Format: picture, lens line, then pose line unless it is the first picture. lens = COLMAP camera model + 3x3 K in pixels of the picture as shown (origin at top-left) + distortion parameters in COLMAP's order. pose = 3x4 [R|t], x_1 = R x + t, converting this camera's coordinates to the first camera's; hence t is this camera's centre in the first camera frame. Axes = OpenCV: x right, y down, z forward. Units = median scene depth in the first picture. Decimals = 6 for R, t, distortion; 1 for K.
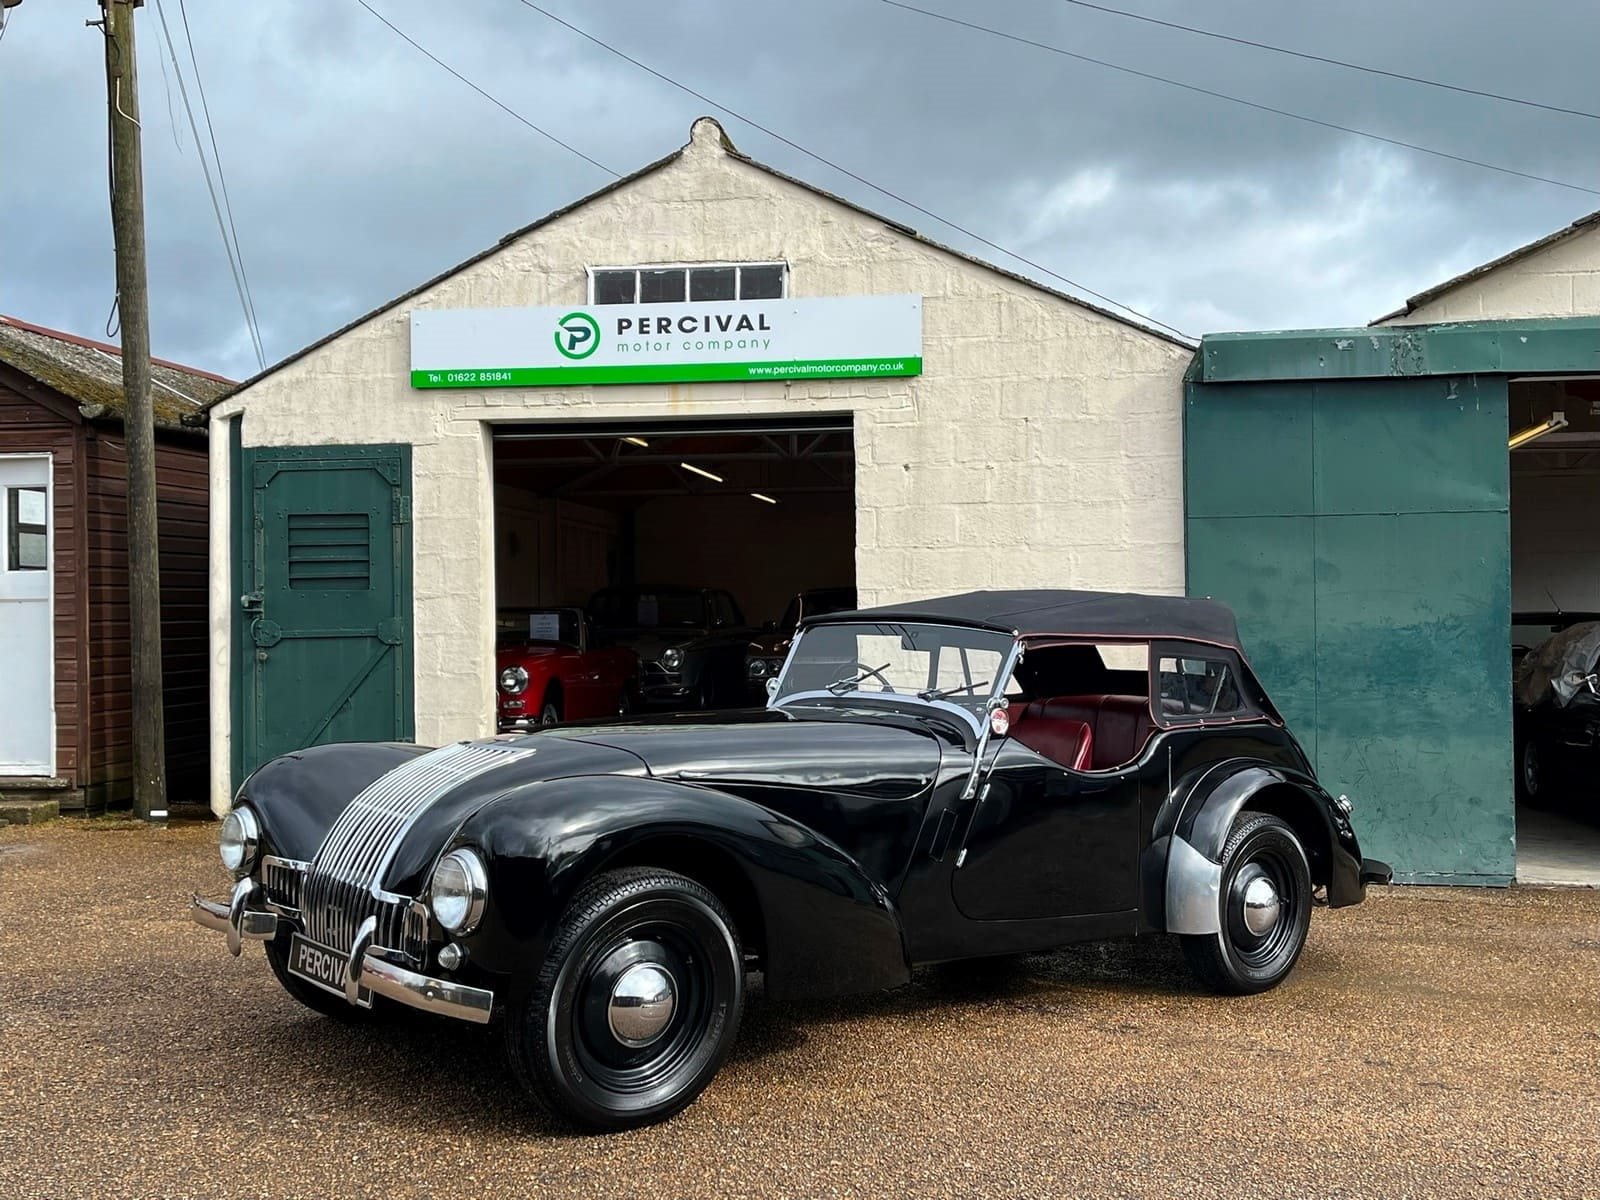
lens RADIAL K [[1642.0, 0, 818.7], [0, 1642.0, 620.3], [0, 0, 1]] dist [0.034470, 0.000000]
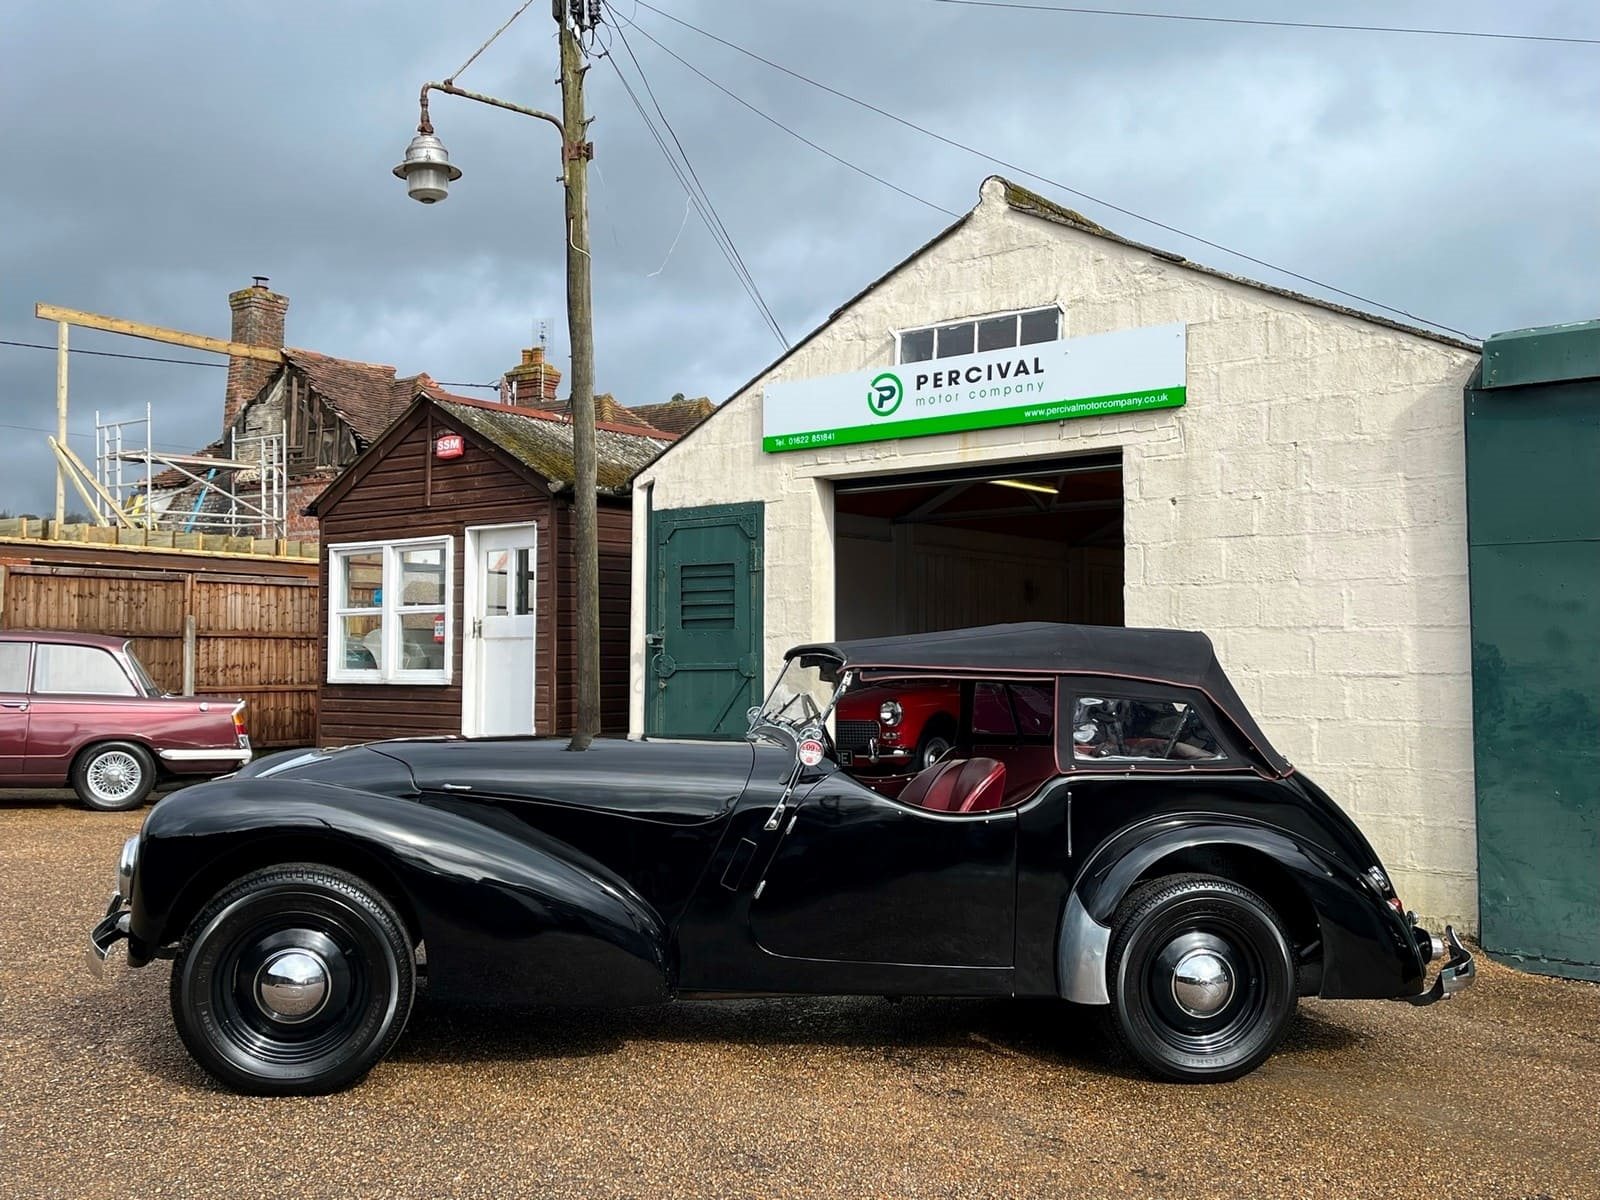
lens RADIAL K [[1508.8, 0, 763.4], [0, 1508.8, 603.5], [0, 0, 1]] dist [0.022693, 0.000000]
pose [[0.855420, -0.008776, -0.517861, 0.304354], [-0.013532, 0.999136, -0.039284, 0.004579], [0.517759, 0.040612, 0.854562, 0.119652]]
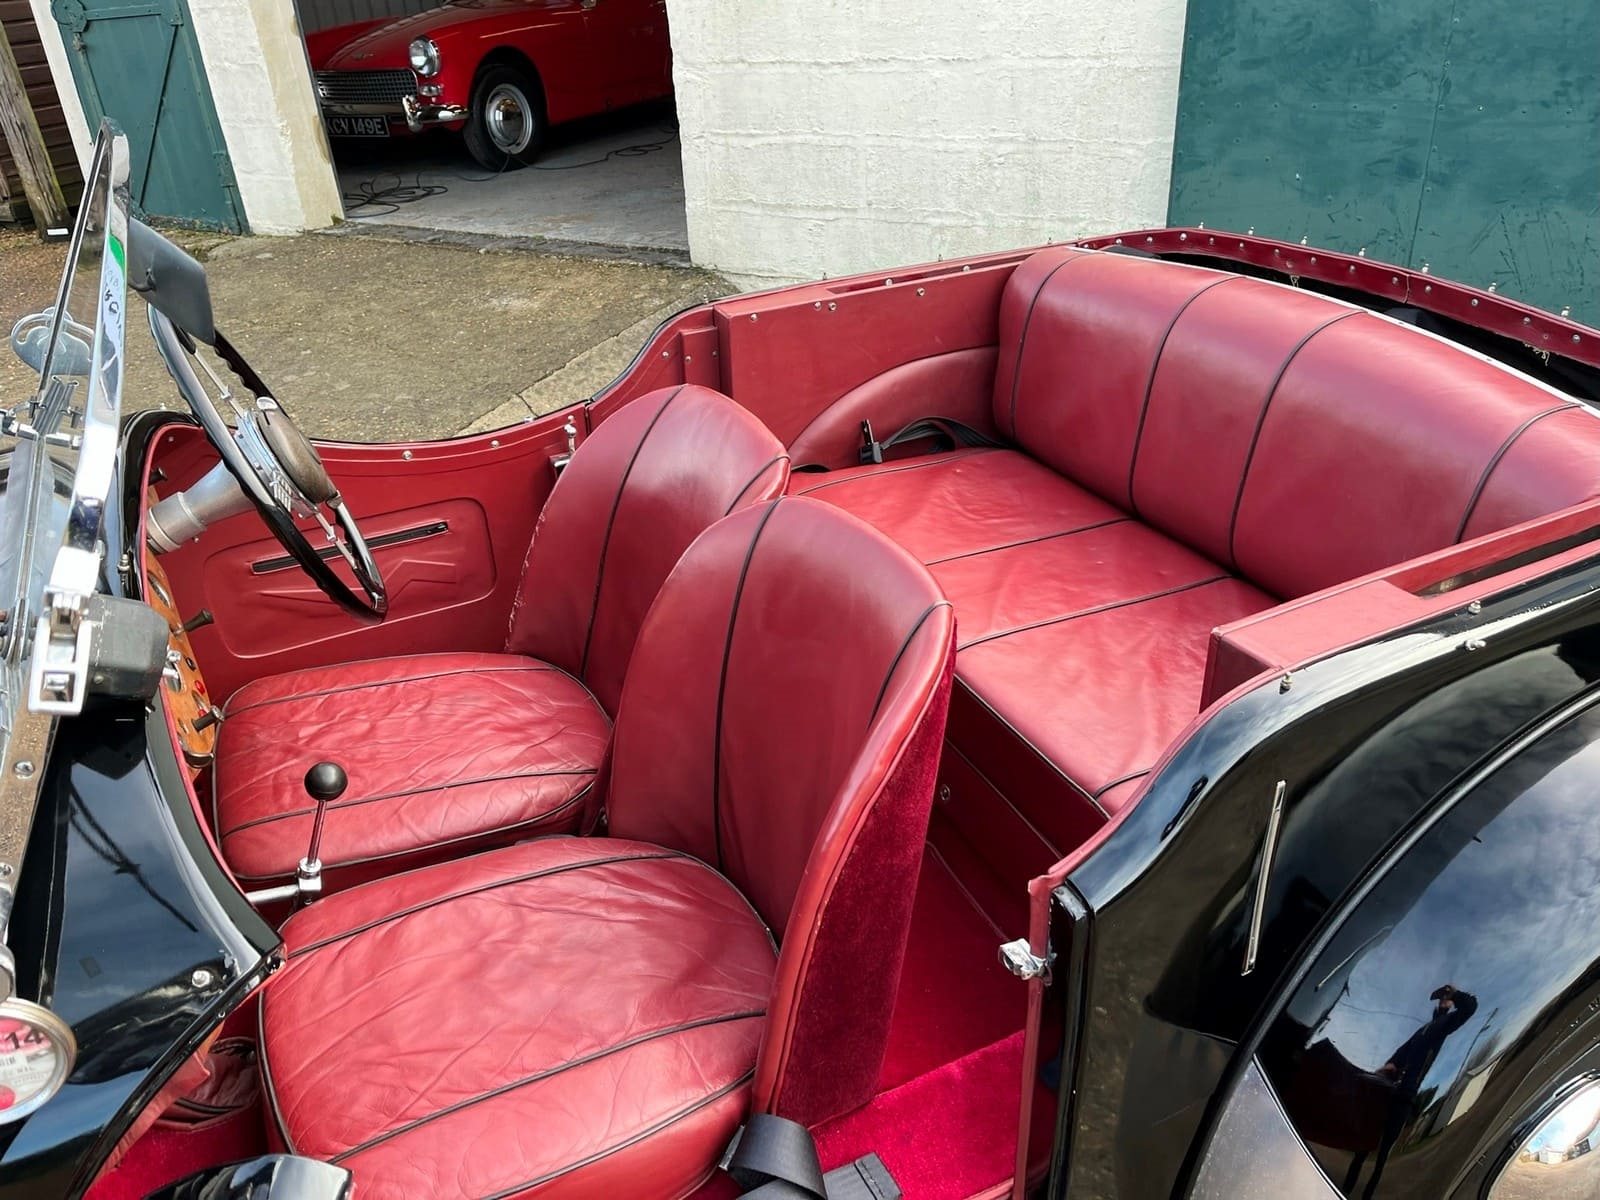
lens RADIAL K [[1146.2, 0, 788.3], [0, 1146.2, 588.5], [0, 0, 1]] dist [0.040537, -0.030943]
pose [[0.937199, 0.130079, -0.323631, 0.236782], [0.047763, 0.871253, 0.488505, -0.007207], [0.345509, -0.473284, 0.810325, 0.557215]]
